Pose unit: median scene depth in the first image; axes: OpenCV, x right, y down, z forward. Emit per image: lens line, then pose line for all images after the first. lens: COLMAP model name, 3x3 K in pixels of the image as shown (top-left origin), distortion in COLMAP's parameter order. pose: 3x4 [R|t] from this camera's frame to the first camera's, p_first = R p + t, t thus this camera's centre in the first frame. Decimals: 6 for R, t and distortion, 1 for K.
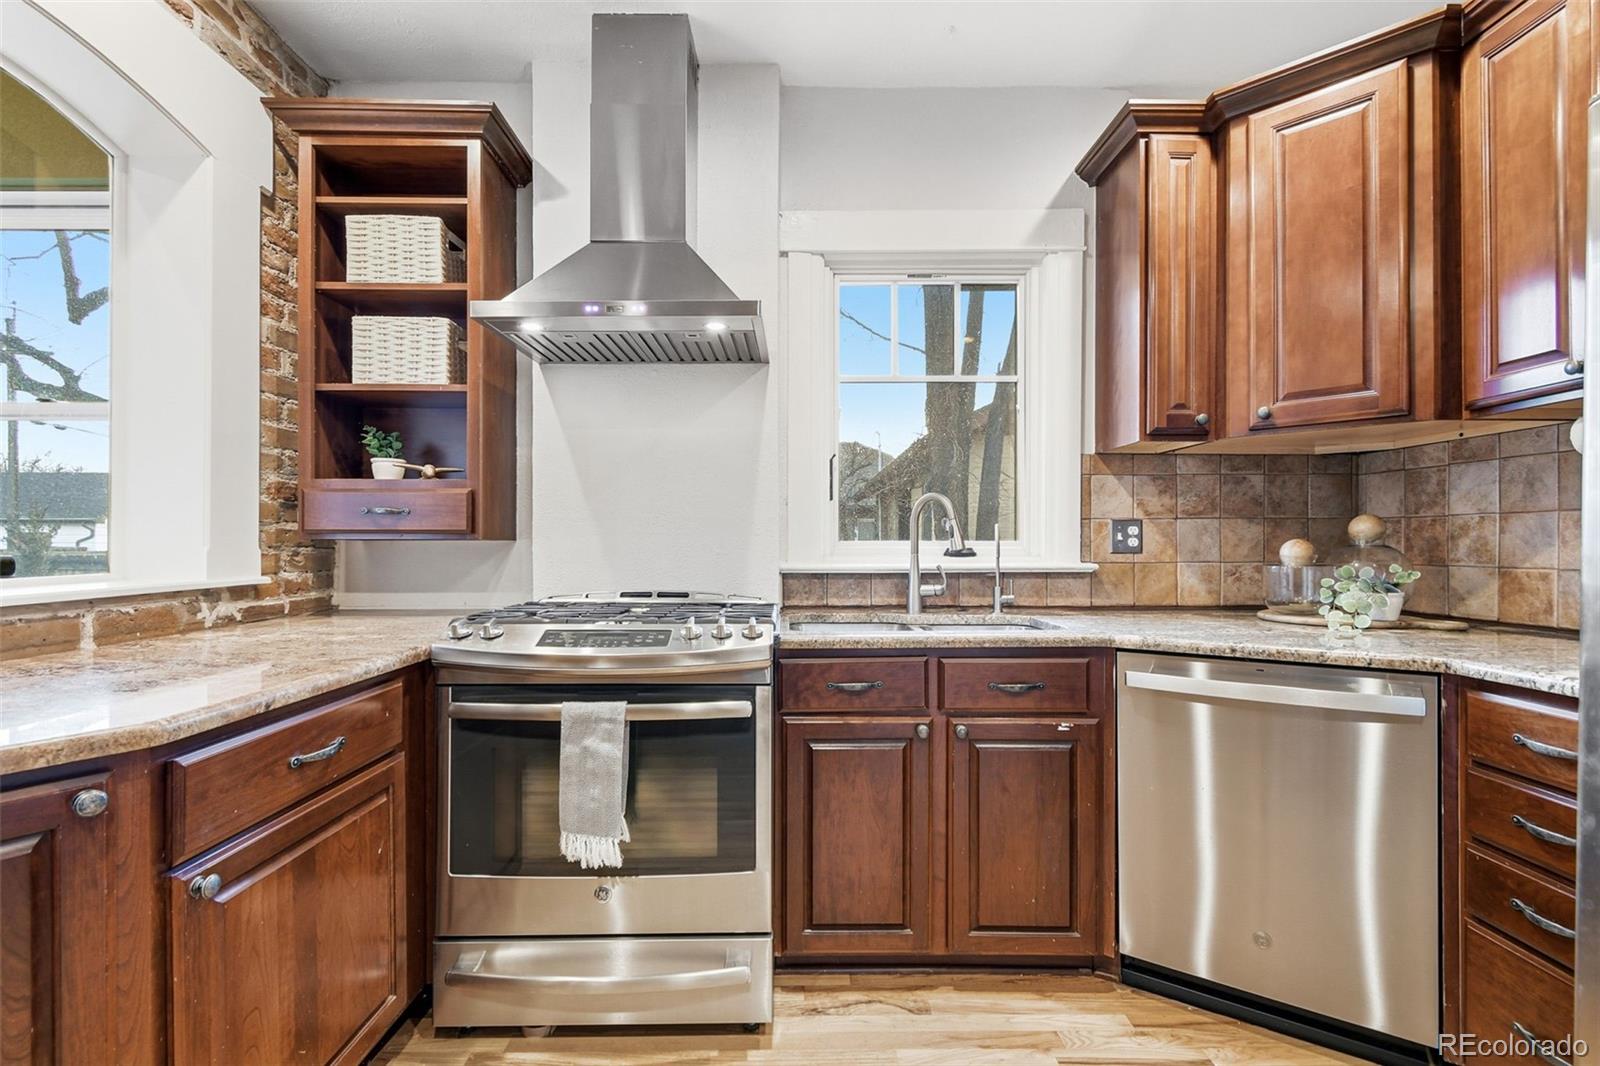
lens RADIAL K [[719.7, 0, 799.5], [0, 719.7, 538.8], [0, 0, 1]] dist [0.011924, -0.000611]
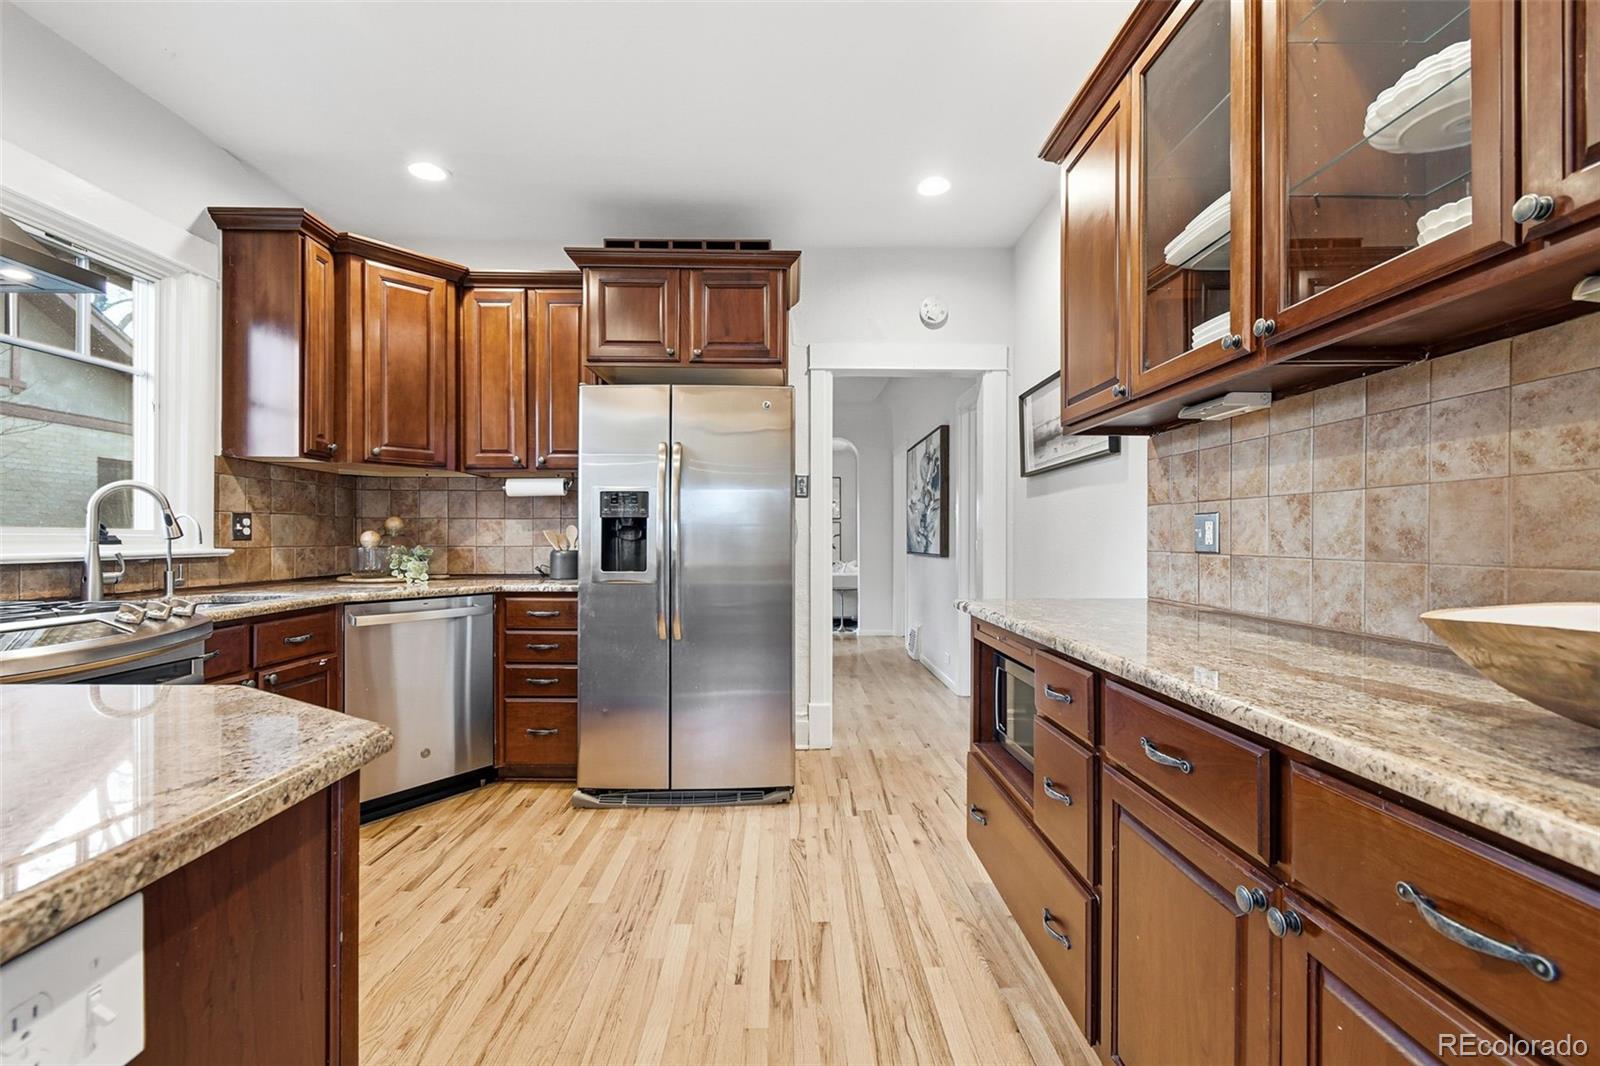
lens RADIAL K [[719.7, 0, 800.2], [0, 719.7, 536.4], [0, 0, 1]] dist [0.011924, -0.000611]
pose [[-0.007867, 0.003124, 0.999964, -0.842464], [-0.011442, 0.999929, -0.003214, 0.006729], [-0.999904, -0.011467, -0.007830, 0.061932]]
